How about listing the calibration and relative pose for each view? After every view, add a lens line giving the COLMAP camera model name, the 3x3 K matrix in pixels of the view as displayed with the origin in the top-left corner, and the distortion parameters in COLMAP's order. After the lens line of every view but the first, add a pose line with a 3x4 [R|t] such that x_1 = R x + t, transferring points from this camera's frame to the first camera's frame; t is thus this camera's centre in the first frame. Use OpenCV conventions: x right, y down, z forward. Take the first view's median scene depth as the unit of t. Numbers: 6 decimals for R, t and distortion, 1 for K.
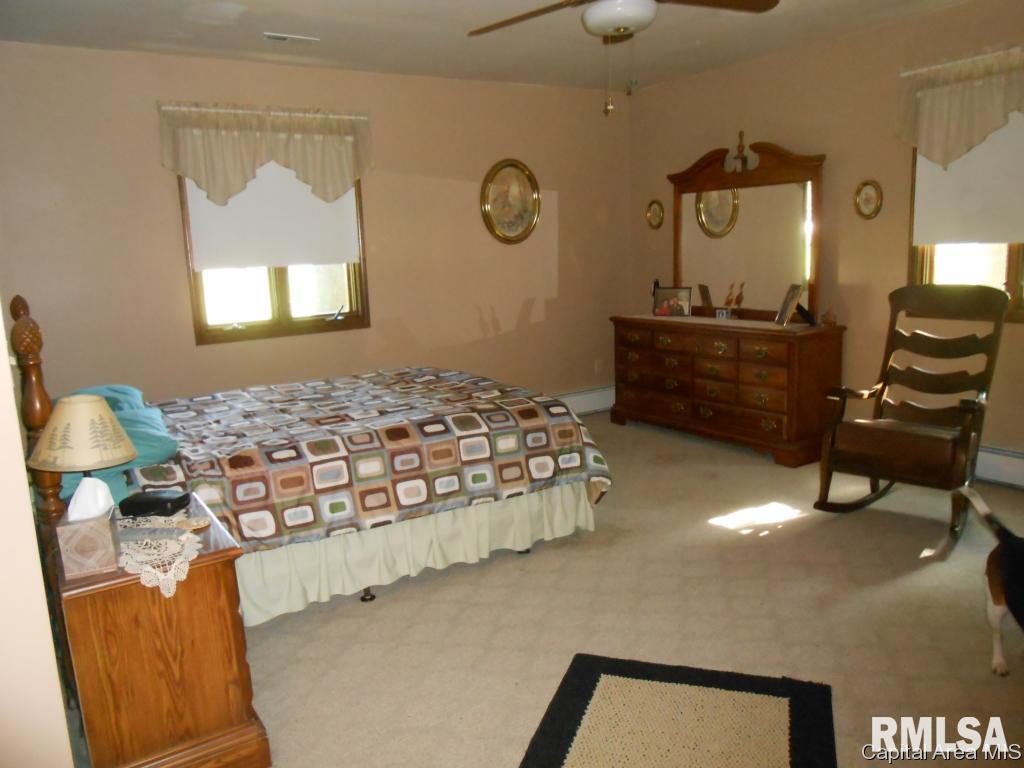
lens RADIAL K [[792.0, 0, 512.0], [0, 792.0, 384.0], [0, 0, 1]] dist [-0.058374, 0.085646]
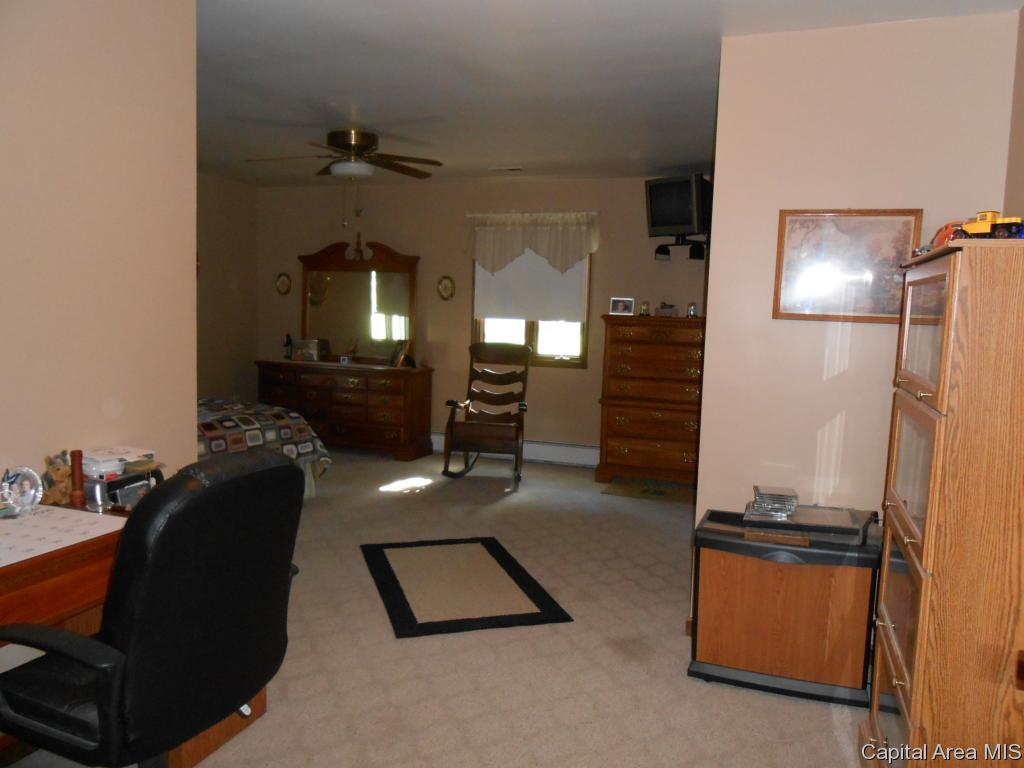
lens RADIAL K [[792.0, 0, 512.0], [0, 792.0, 384.0], [0, 0, 1]] dist [-0.058374, 0.085646]
pose [[0.803032, 0.011633, 0.595822, -0.439580], [0.038615, 0.996692, -0.071505, 0.086209], [-0.594683, 0.080429, 0.799927, -0.378344]]
